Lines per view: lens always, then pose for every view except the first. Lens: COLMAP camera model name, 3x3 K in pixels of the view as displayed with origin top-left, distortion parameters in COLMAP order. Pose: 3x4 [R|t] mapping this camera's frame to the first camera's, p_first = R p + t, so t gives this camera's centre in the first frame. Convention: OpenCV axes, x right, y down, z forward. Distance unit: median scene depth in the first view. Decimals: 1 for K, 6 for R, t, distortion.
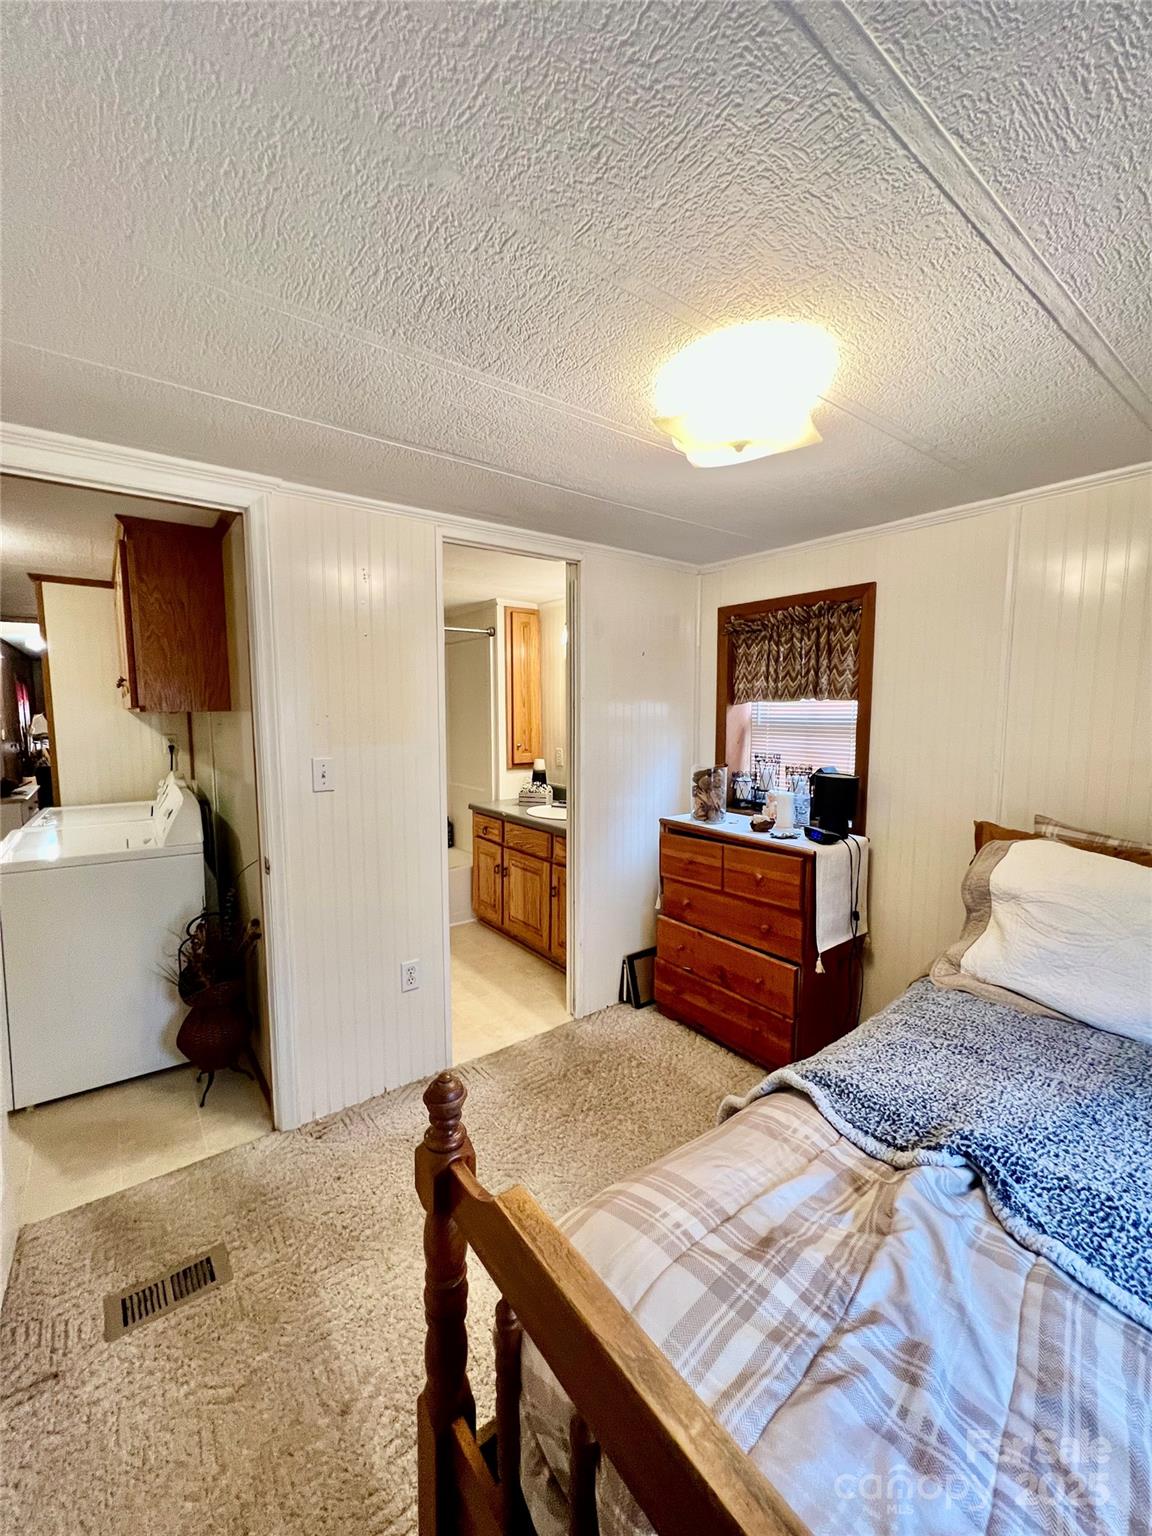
lens RADIAL K [[616.2, 0, 573.6], [0, 616.2, 767.2], [0, 0, 1]] dist [-0.005343, 0.001494]
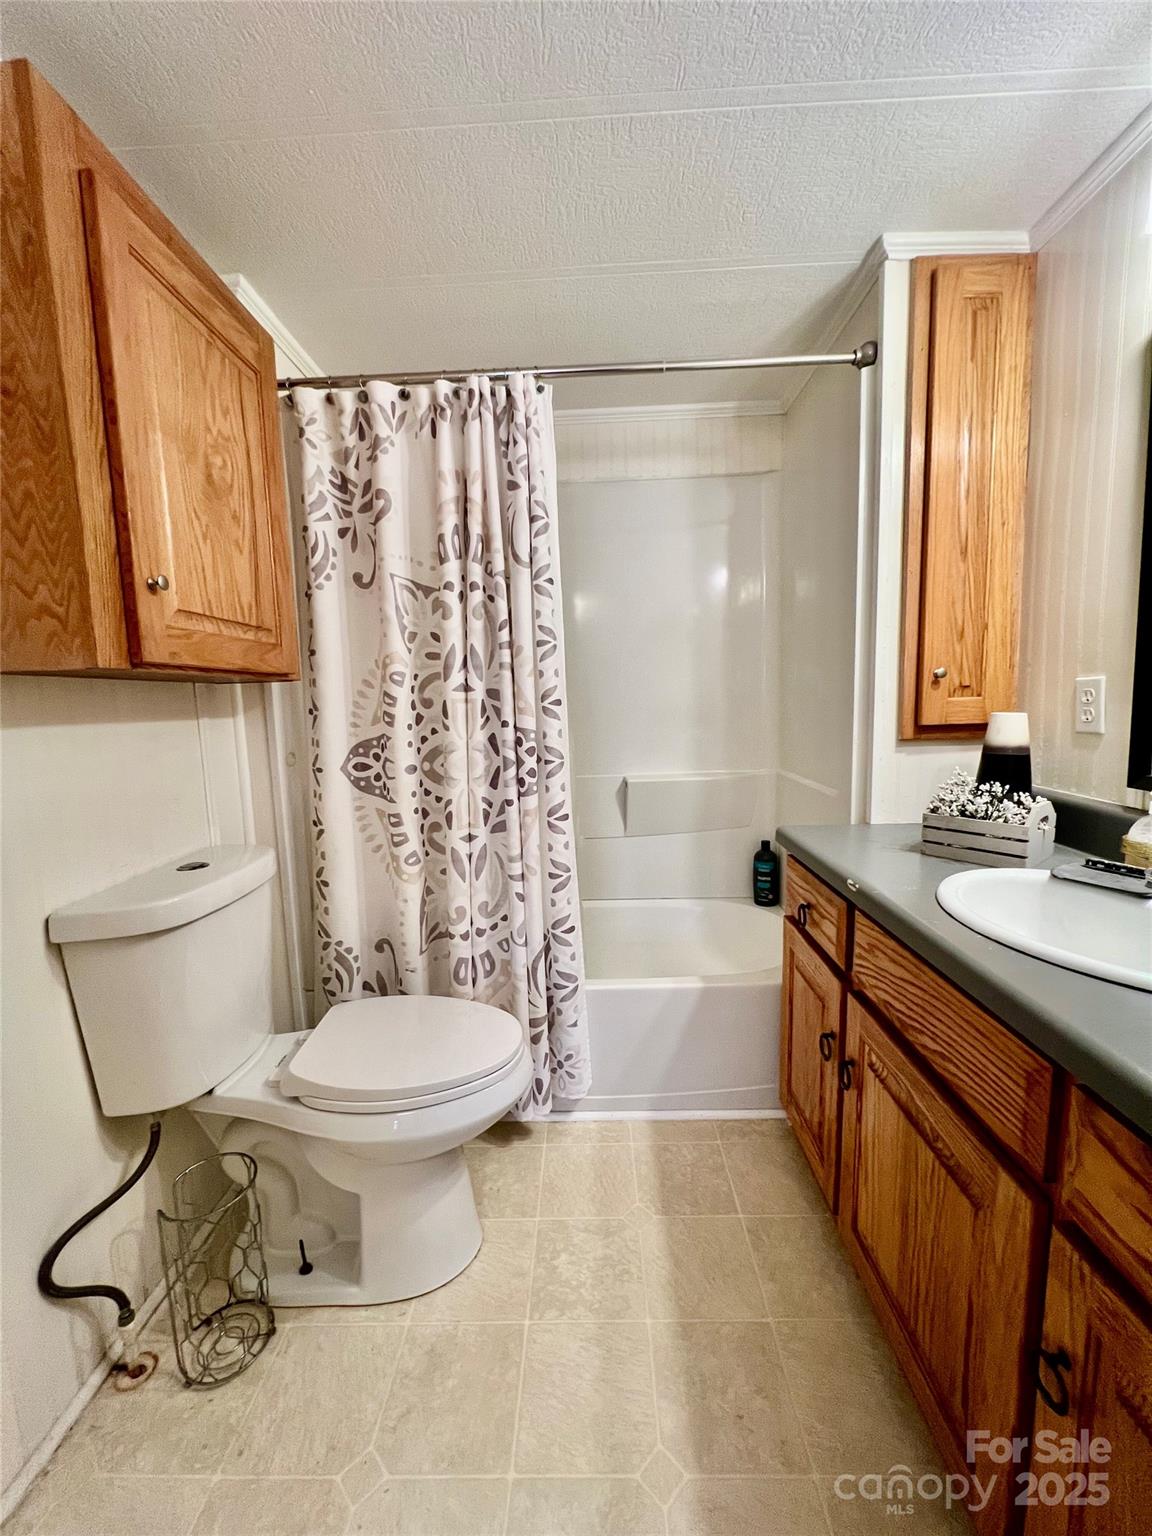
lens RADIAL K [[616.2, 0, 572.8], [0, 616.2, 769.5], [0, 0, 1]] dist [-0.005343, 0.001494]
pose [[0.779676, 0.052920, -0.623943, -0.032655], [-0.031064, 0.998464, 0.045867, 0.009823], [0.625412, -0.016379, 0.780123, 0.634893]]
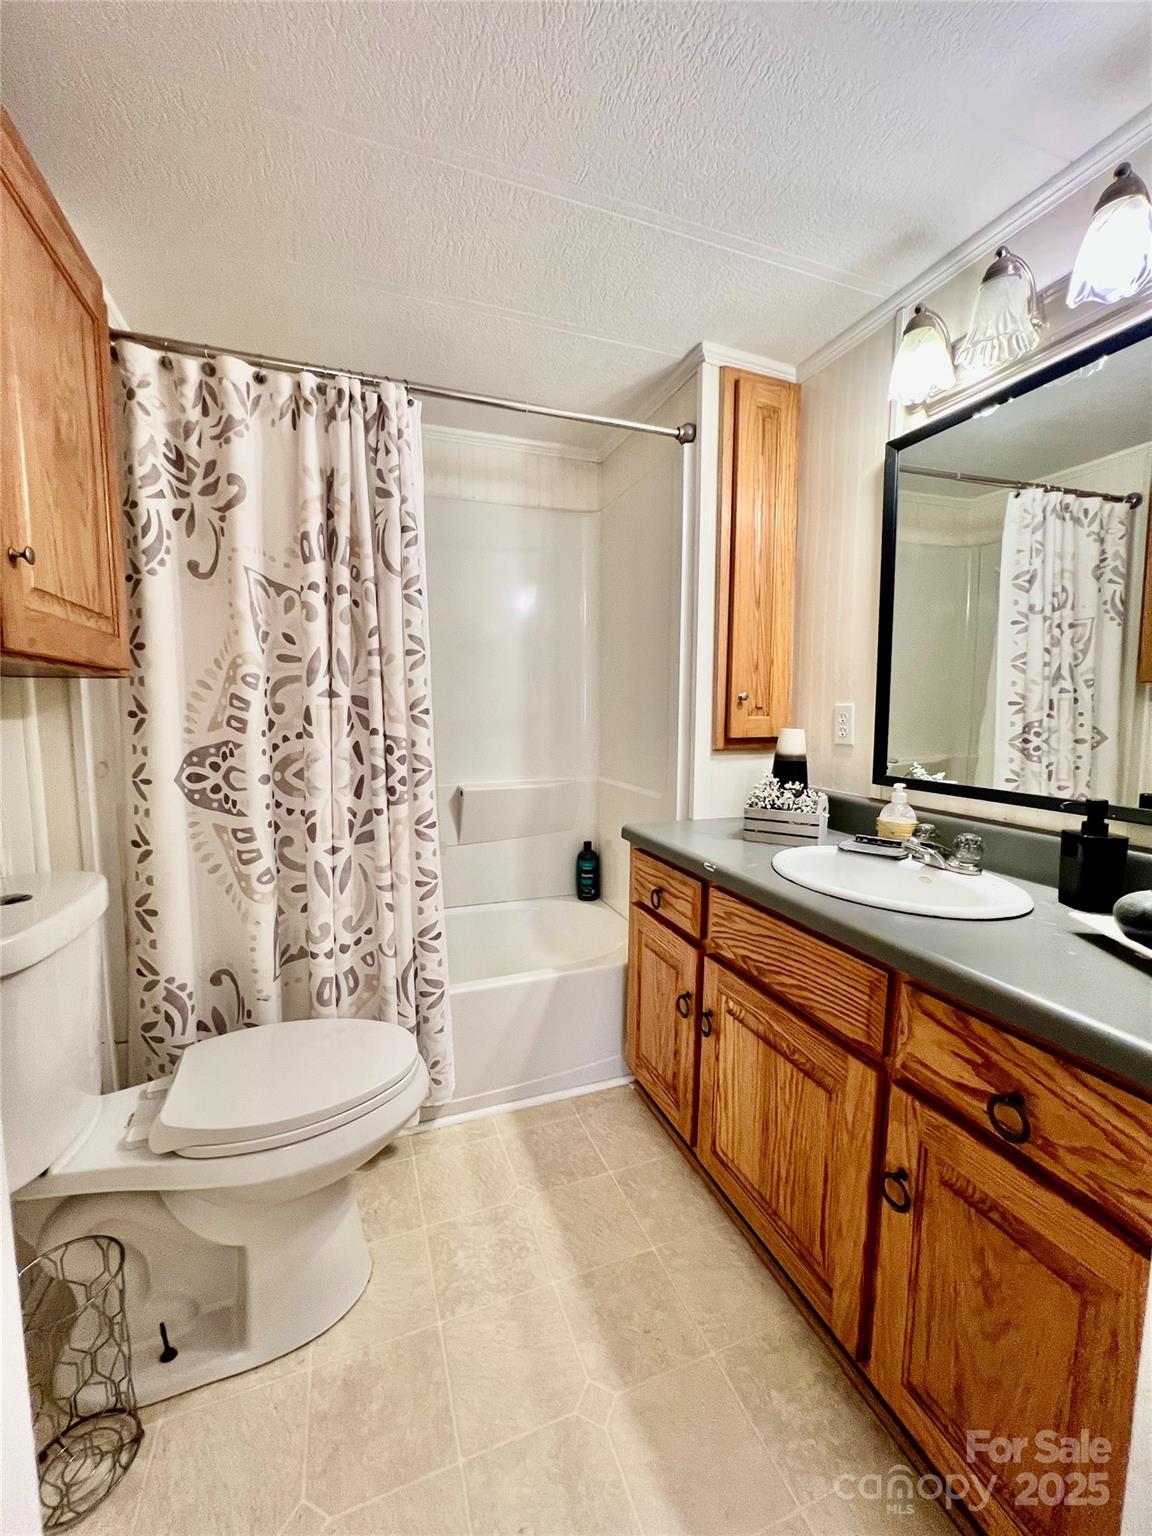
lens RADIAL K [[616.2, 0, 575.8], [0, 616.2, 769.4], [0, 0, 1]] dist [-0.005343, 0.001494]
pose [[0.957465, 0.033890, -0.286551, -0.079689], [-0.031369, 0.999418, 0.013383, 0.014559], [0.286838, -0.003824, 0.957972, 0.582027]]
